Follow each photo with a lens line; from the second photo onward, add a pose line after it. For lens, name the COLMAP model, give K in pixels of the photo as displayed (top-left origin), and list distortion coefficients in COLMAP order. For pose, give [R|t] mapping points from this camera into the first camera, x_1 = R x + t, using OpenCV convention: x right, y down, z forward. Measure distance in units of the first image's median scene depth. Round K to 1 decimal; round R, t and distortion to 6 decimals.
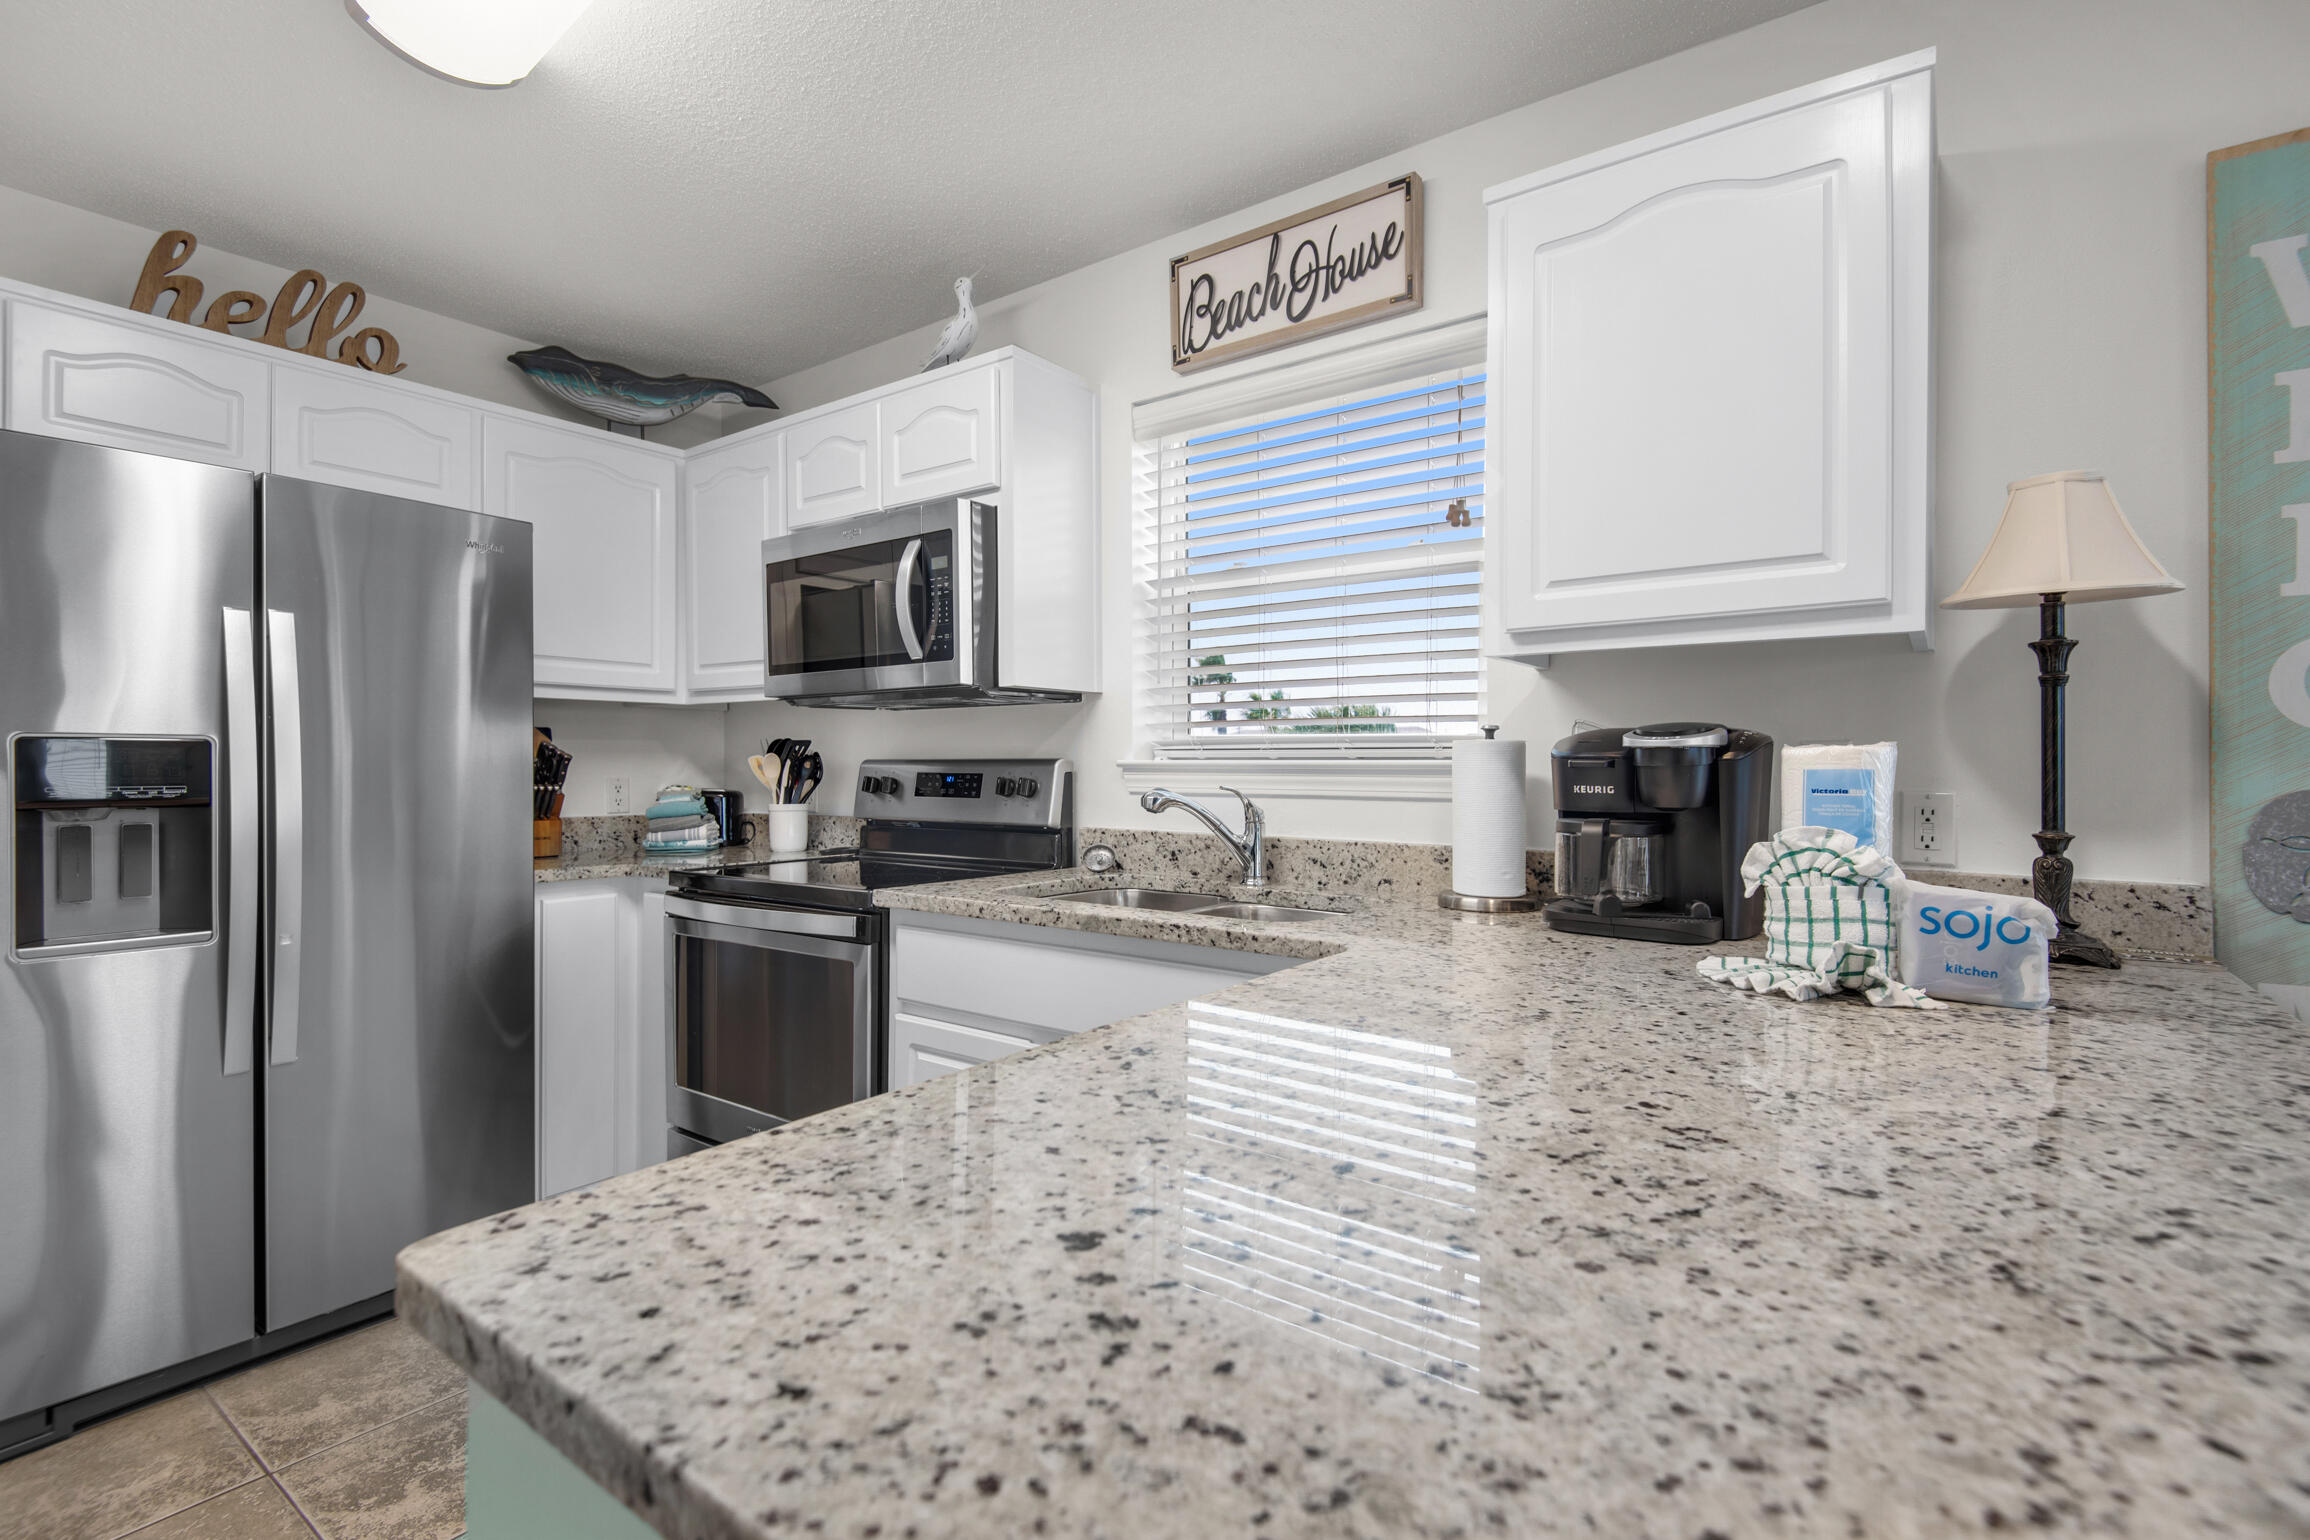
lens RADIAL K [[1062.1, 0, 1167.8], [0, 1062.1, 758.8], [0, 0, 1]] dist [0.021622, -0.017102]
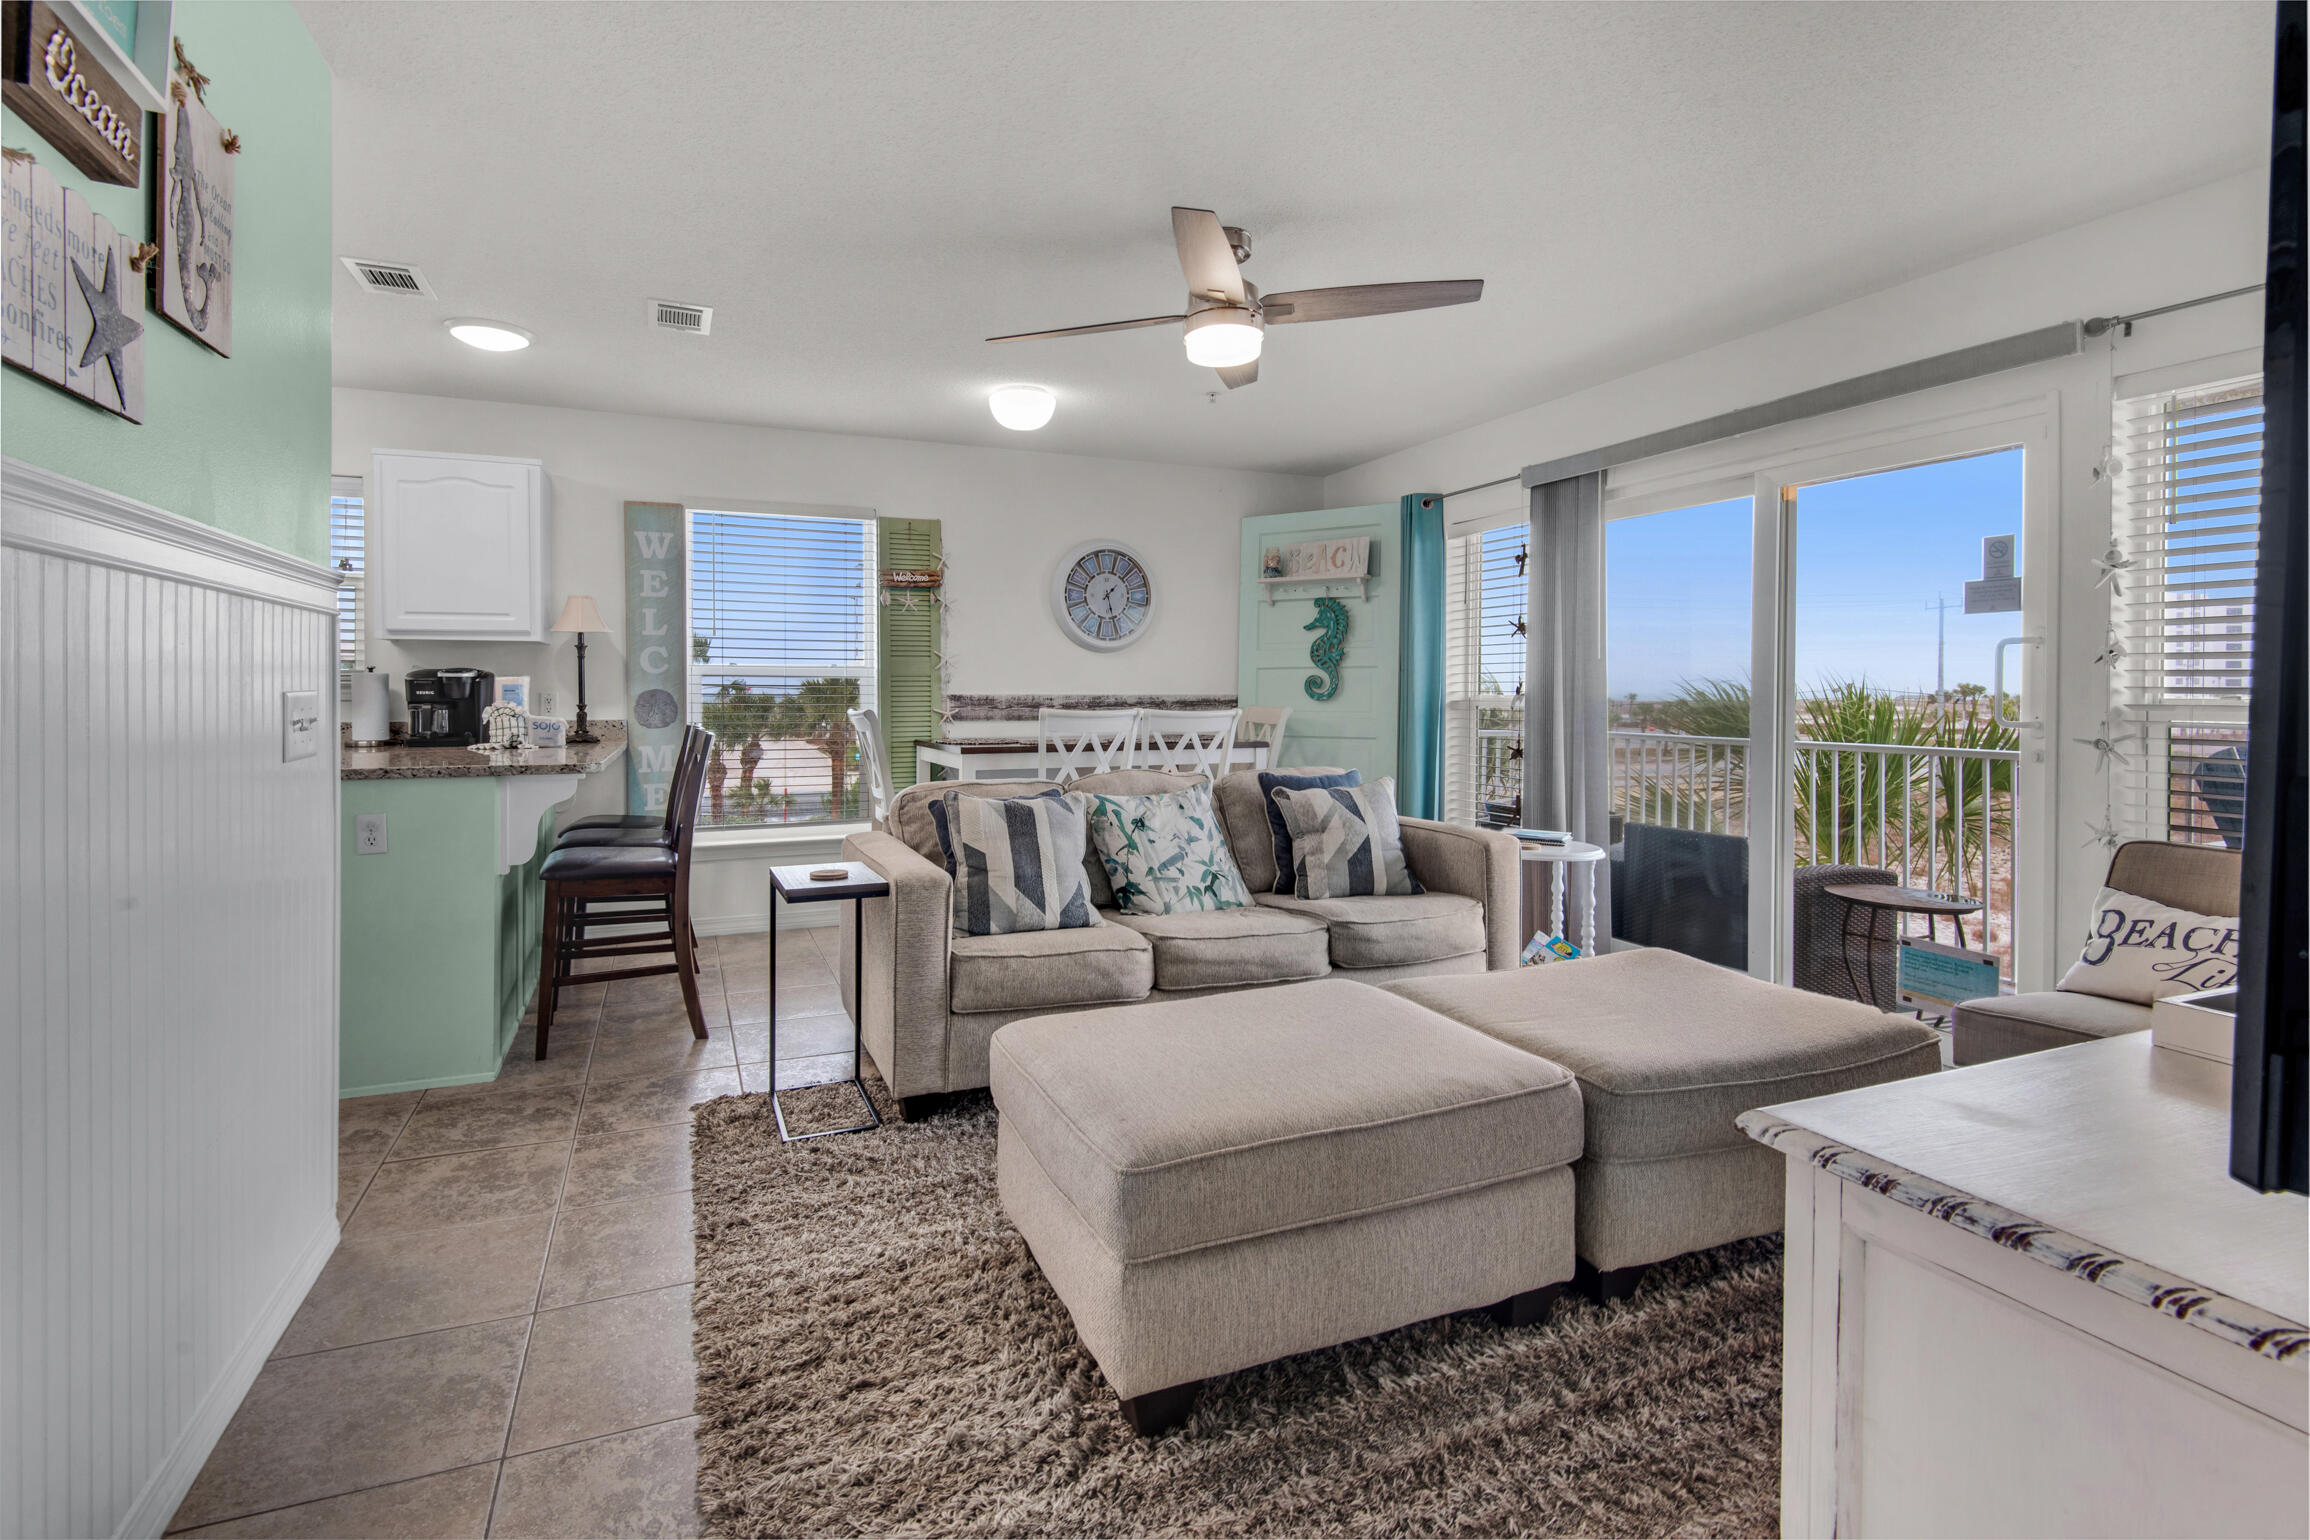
lens RADIAL K [[1062.1, 0, 1122.8], [0, 1062.1, 708.5], [0, 0, 1]] dist [0.021622, -0.017102]
pose [[0.525864, -0.015256, 0.850432, -0.628845], [0.000072, 0.999840, 0.017892, 0.014440], [-0.850568, -0.009348, 0.525781, -1.240240]]
